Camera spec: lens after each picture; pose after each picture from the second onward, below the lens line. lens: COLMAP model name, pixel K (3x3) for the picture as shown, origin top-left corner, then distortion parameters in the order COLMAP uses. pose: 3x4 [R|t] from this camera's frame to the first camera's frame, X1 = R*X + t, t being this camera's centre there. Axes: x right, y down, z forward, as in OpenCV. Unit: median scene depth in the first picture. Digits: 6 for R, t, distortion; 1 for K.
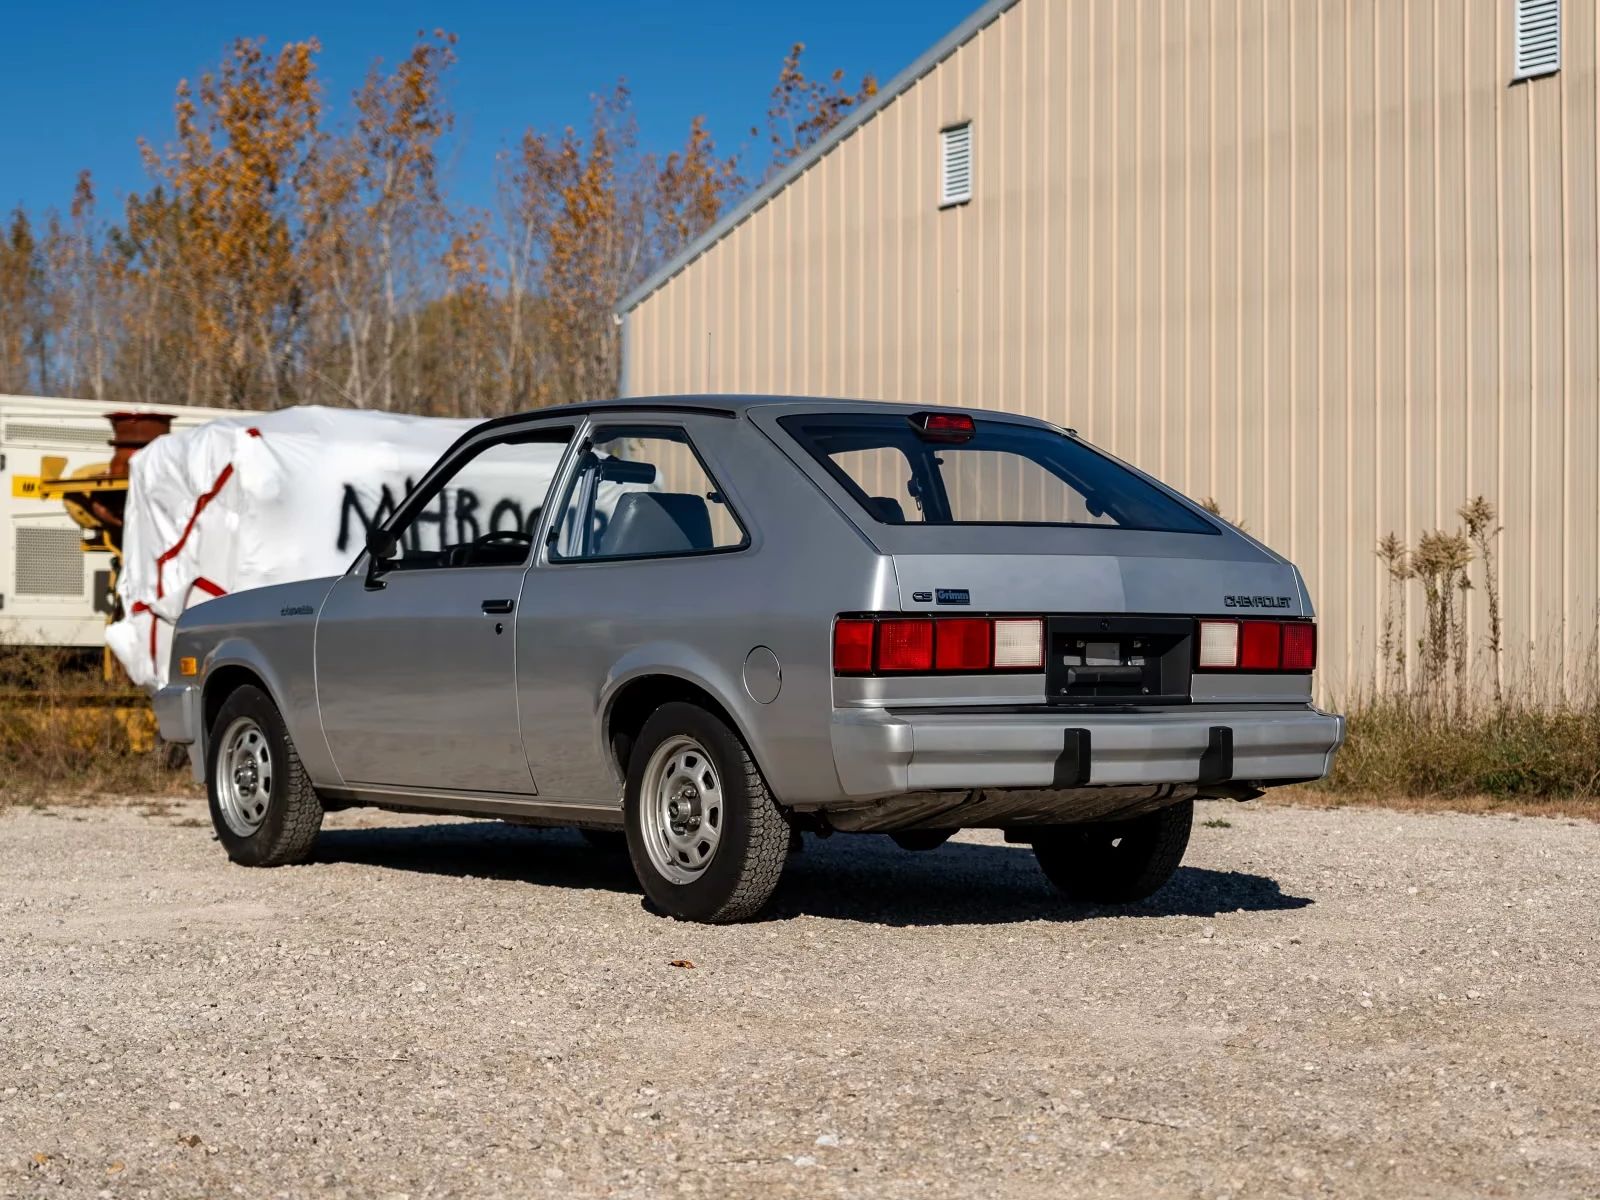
lens RADIAL K [[3884.3, 0, 800.0], [0, 3884.3, 600.0], [0, 0, 1]] dist [0.054127, 0.368948]
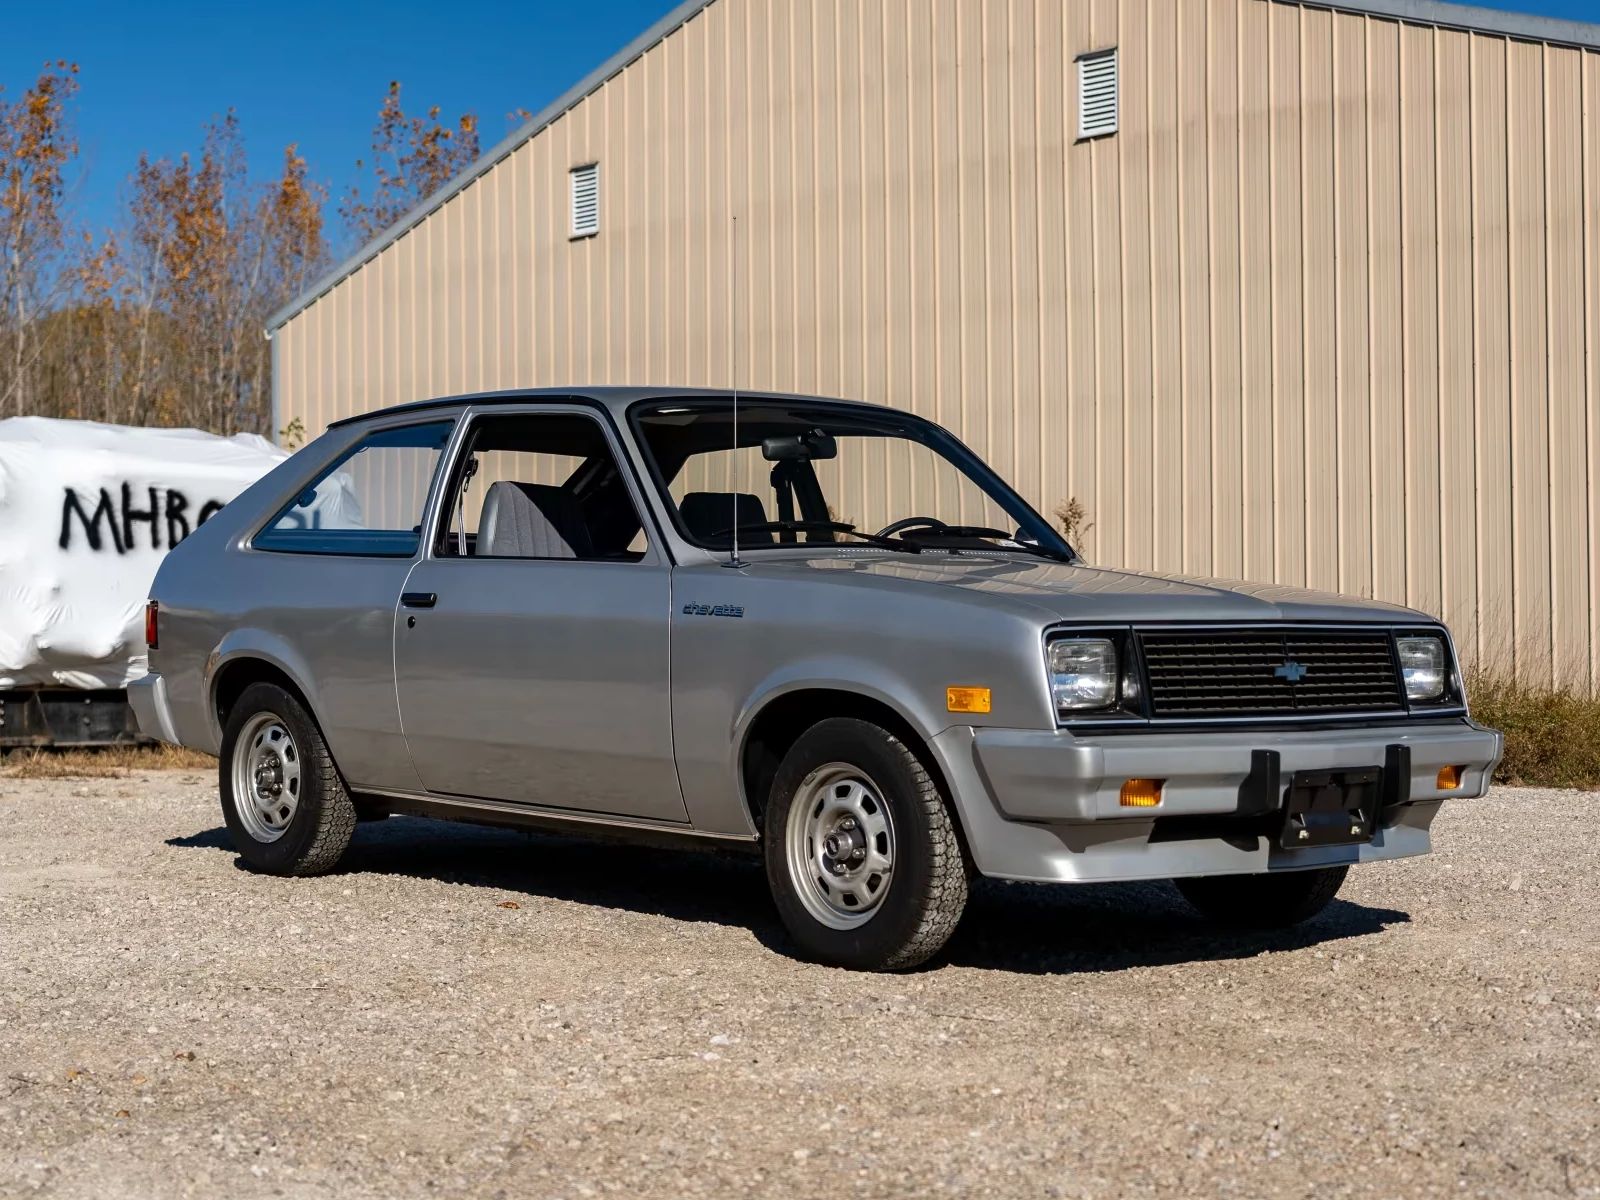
lens RADIAL K [[3884.3, 0, 800.0], [0, 3884.3, 600.0], [0, 0, 1]] dist [0.054127, 0.368948]
pose [[0.980842, -0.007474, 0.194660, -0.128132], [0.006022, 0.999949, 0.008047, -0.005603], [-0.194710, -0.006720, 0.980838, -0.126303]]
